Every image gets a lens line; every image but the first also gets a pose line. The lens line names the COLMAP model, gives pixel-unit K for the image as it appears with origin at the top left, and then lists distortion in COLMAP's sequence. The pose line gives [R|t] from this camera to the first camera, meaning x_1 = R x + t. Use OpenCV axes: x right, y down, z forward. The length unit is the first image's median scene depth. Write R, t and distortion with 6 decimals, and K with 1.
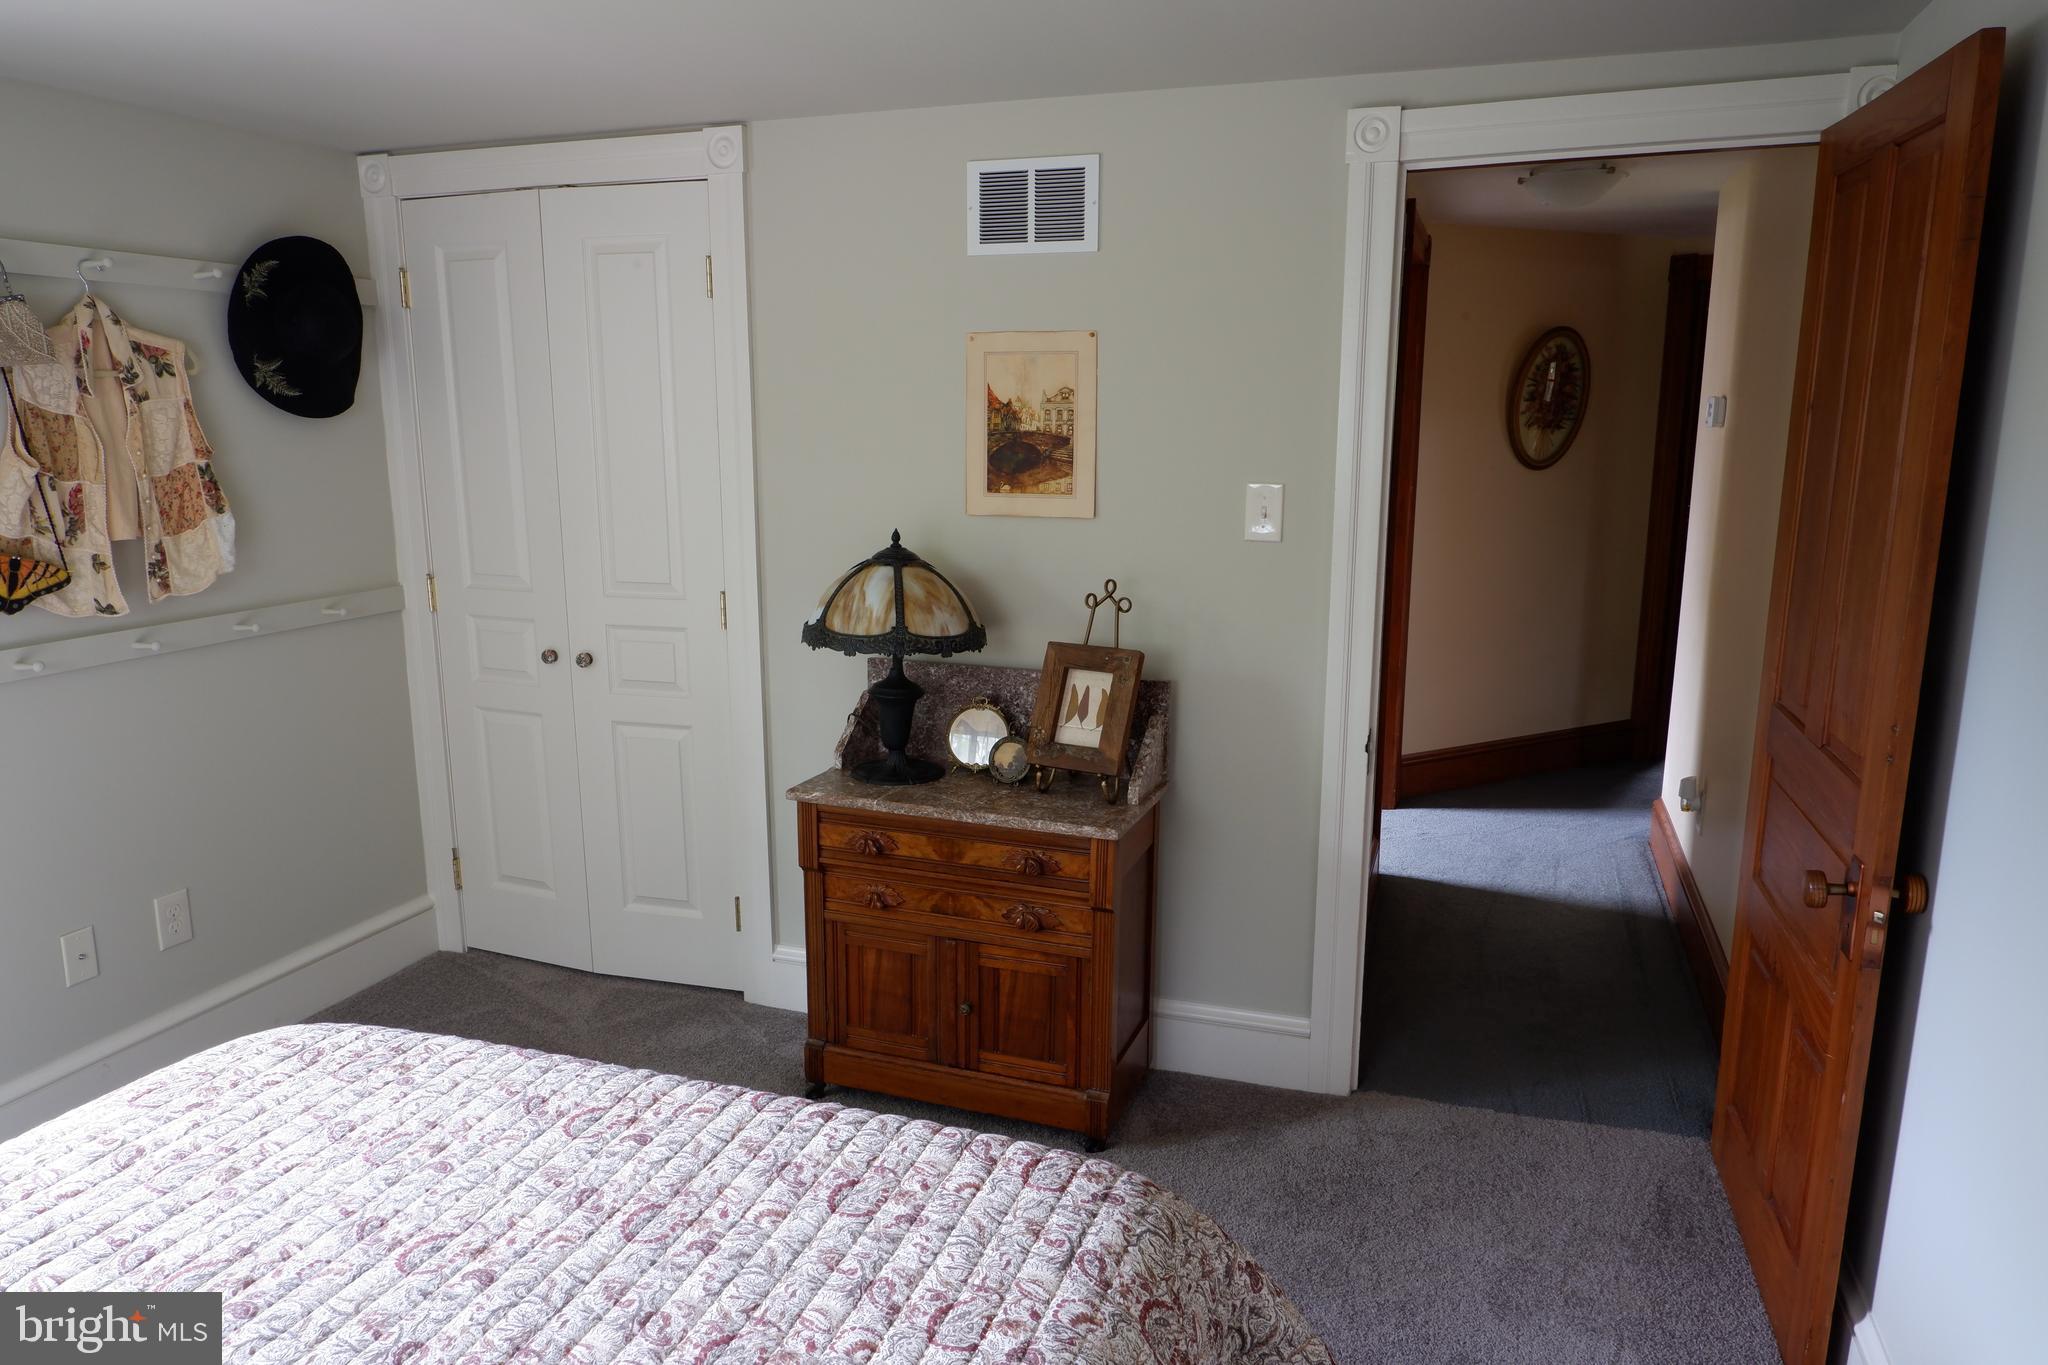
lens RADIAL K [[1349.9, 0, 1024.0], [0, 1349.9, 682.5], [0, 0, 1]] dist [-0.000811, 0.001592]
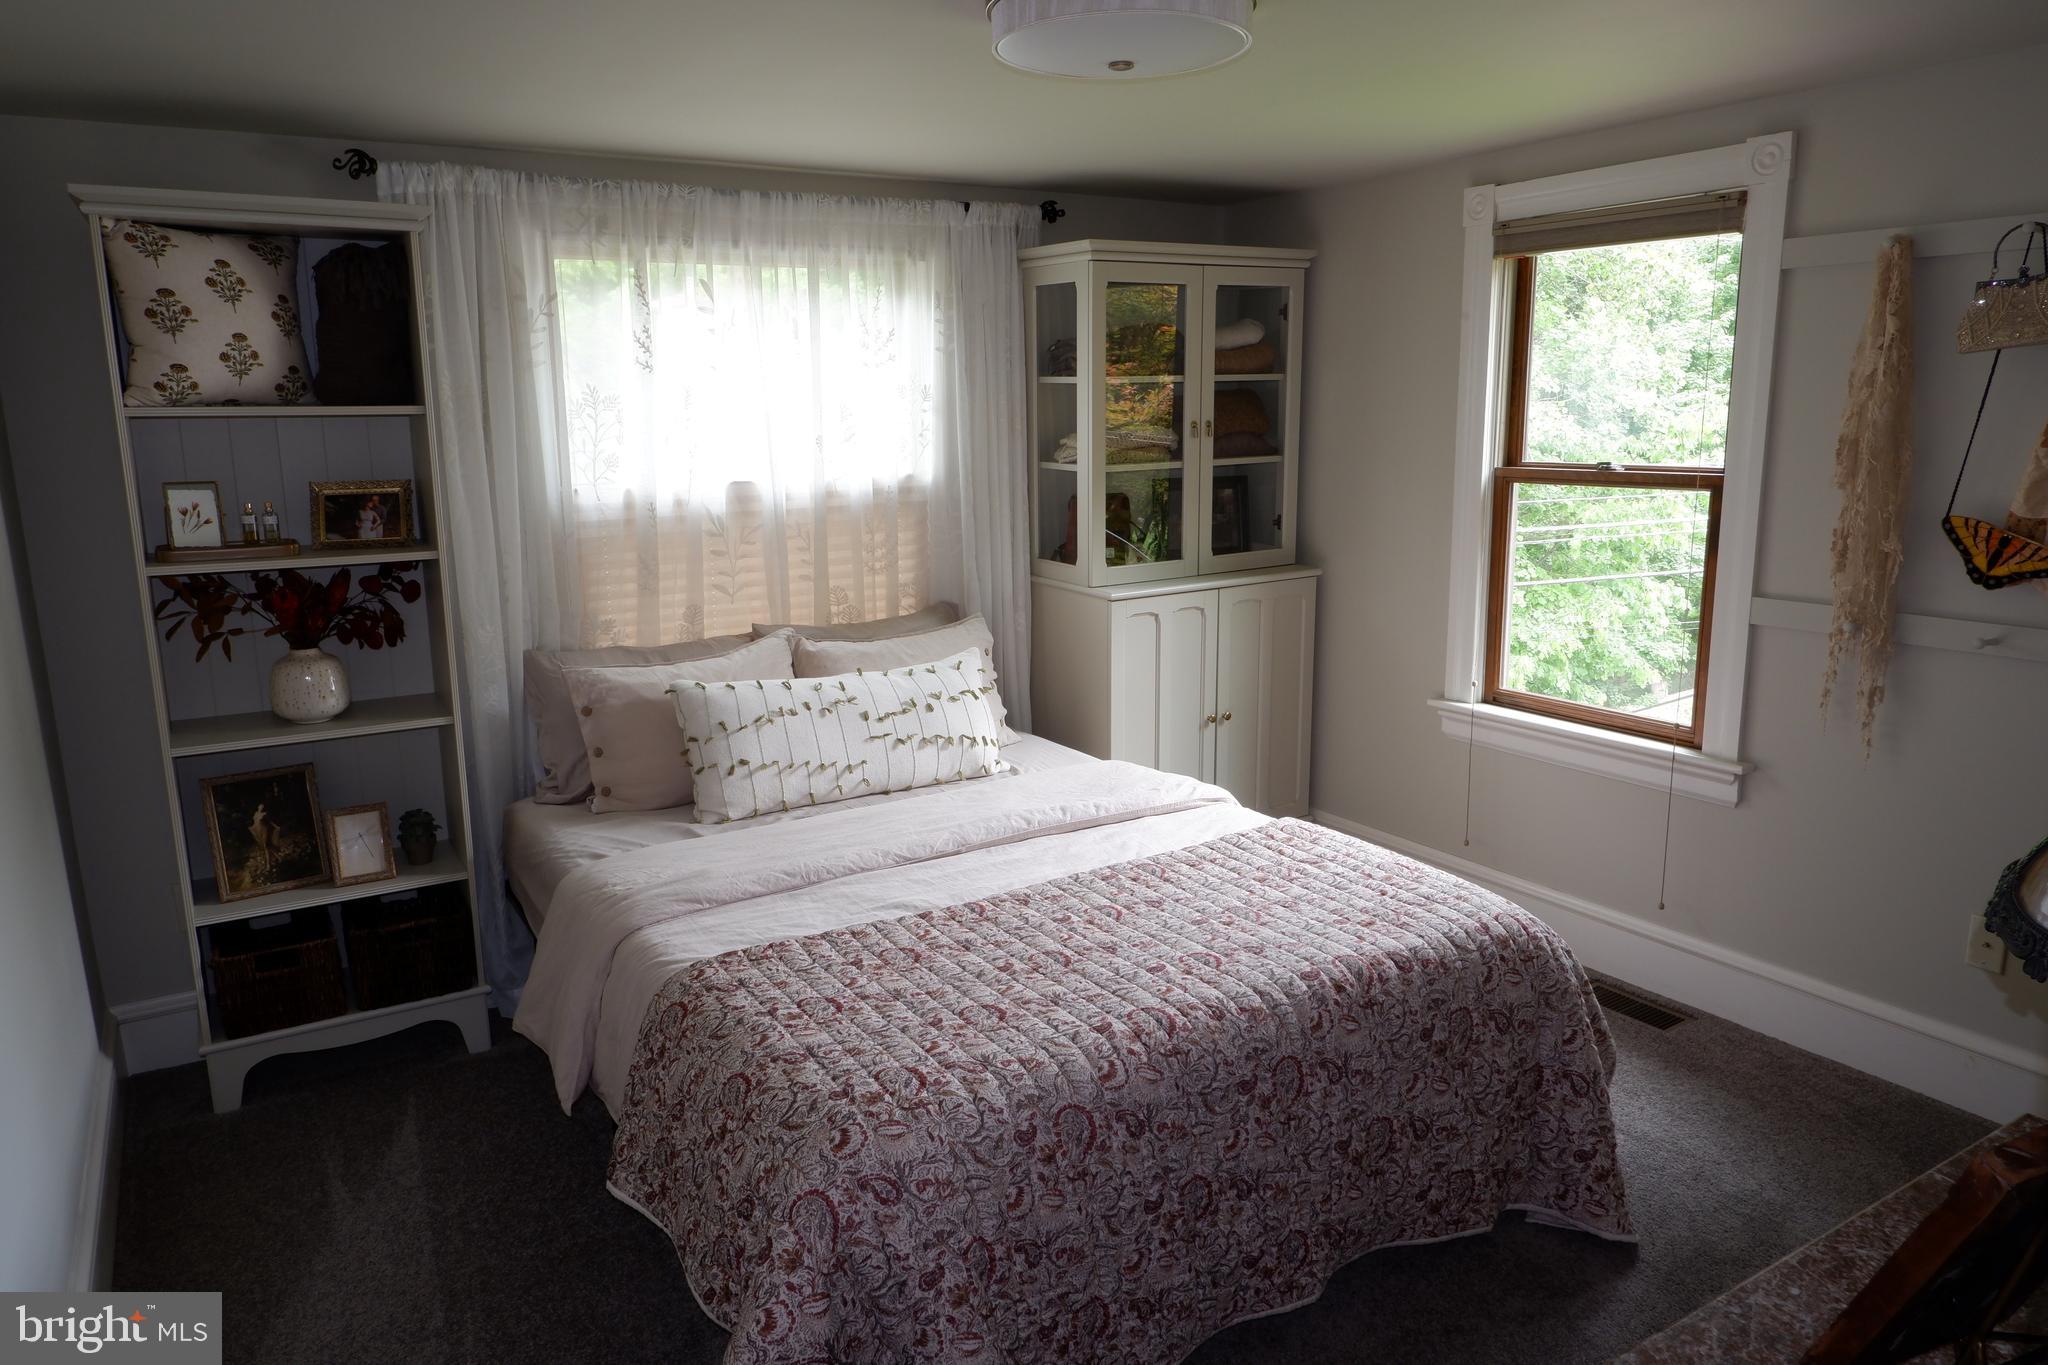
lens RADIAL K [[1334.2, 0, 1020.3], [0, 1334.2, 681.3], [0, 0, 1]] dist [-0.016362, 0.002766]
pose [[-0.631960, 0.174690, -0.755057, 0.464579], [-0.132627, 0.935516, 0.327445, -0.209387], [0.763569, 0.307073, -0.568040, 1.000289]]
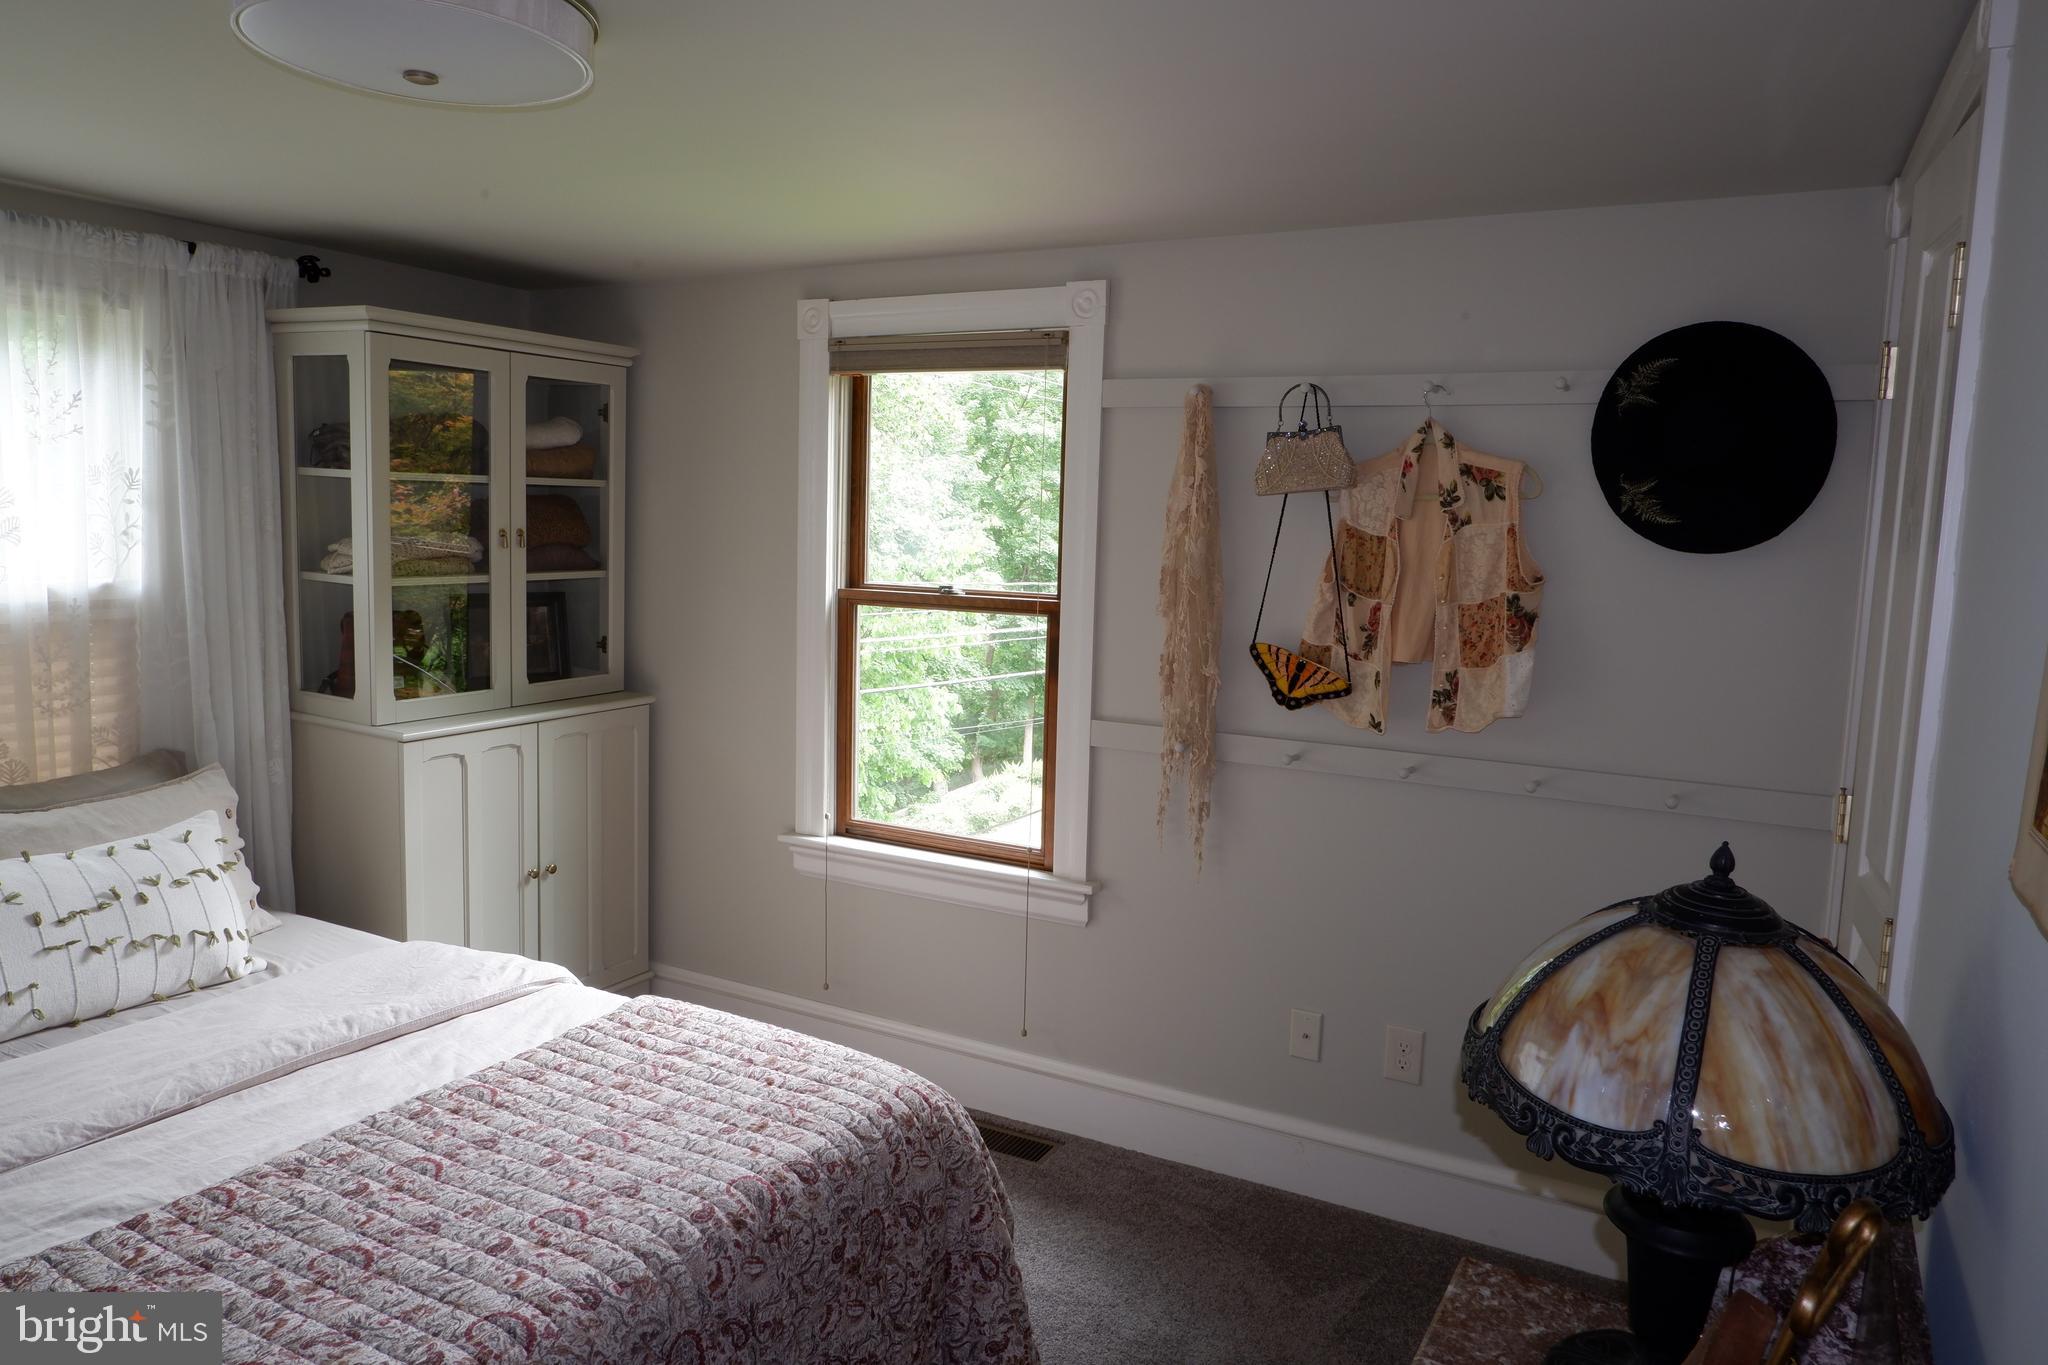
lens RADIAL K [[1334.2, 0, 1020.3], [0, 1334.2, 681.3], [0, 0, 1]] dist [-0.016362, 0.002766]
pose [[-0.169549, 0.118296, -0.978396, 0.352674], [-0.223638, 0.962253, 0.155099, -0.188366], [0.959812, 0.245103, -0.136694, 0.903285]]
